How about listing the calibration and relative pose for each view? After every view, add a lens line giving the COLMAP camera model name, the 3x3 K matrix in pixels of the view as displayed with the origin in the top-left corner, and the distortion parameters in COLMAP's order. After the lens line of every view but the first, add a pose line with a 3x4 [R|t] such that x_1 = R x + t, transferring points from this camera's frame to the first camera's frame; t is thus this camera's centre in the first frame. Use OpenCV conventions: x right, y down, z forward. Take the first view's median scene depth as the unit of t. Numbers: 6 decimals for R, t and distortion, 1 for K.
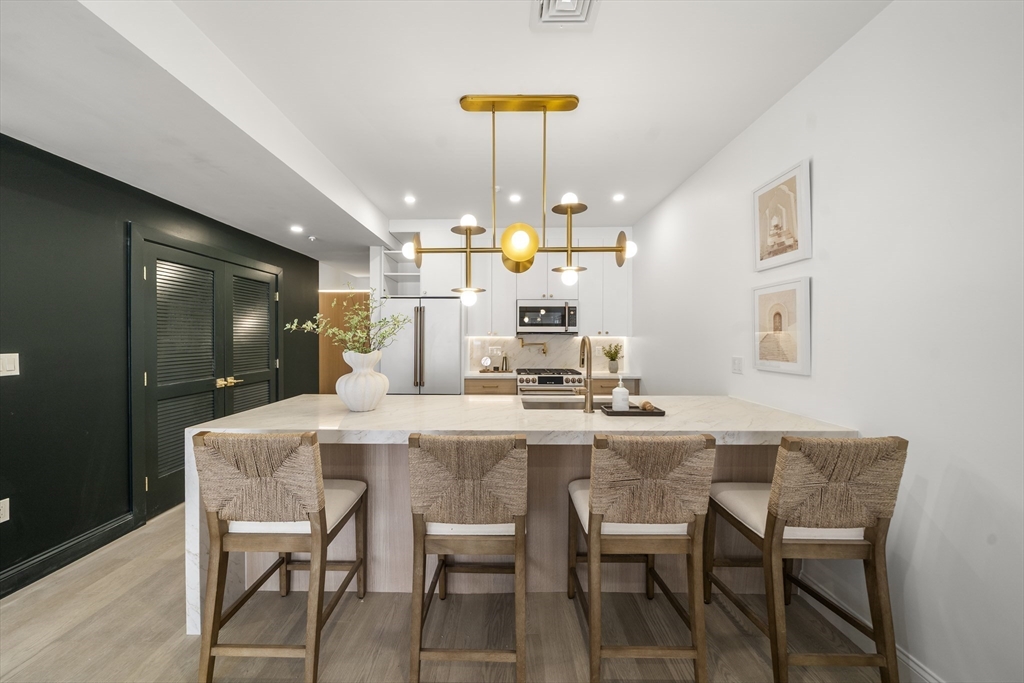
lens RADIAL K [[357.2, 0, 512.0], [0, 357.2, 341.5], [0, 0, 1]] dist [-0.000376, -0.000029]
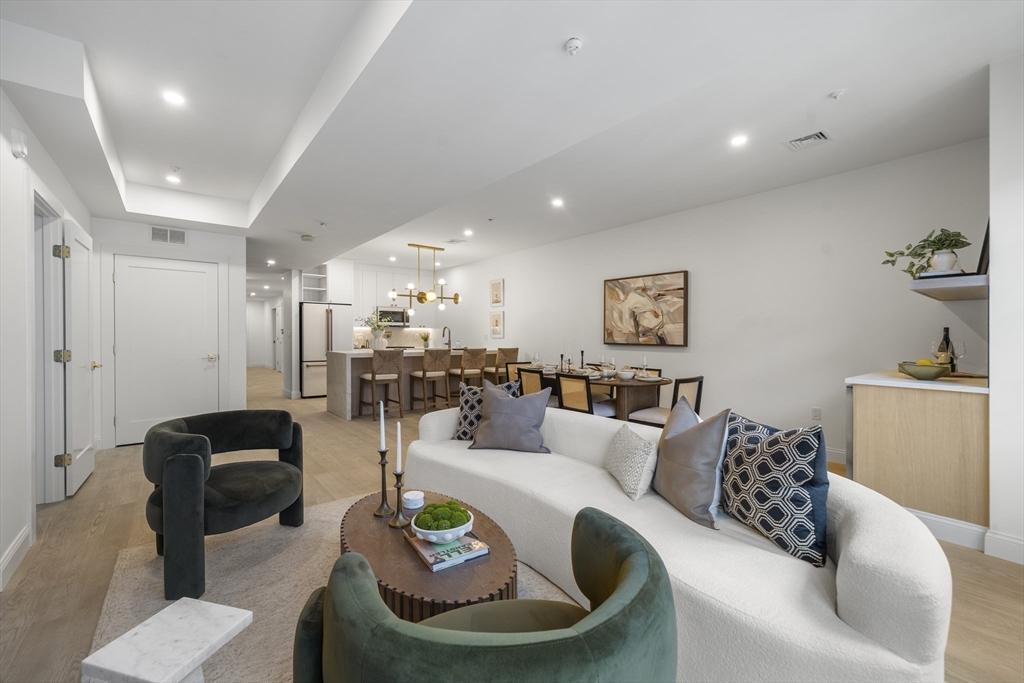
lens RADIAL K [[426.3, 0, 512.0], [0, 426.3, 341.5], [0, 0, 1]] dist [-0.000781, -0.000086]
pose [[0.779525, -0.006327, 0.626339, -0.800024], [0.005253, 0.999980, 0.003563, 0.051478], [-0.626349, 0.000513, 0.779542, -1.071066]]
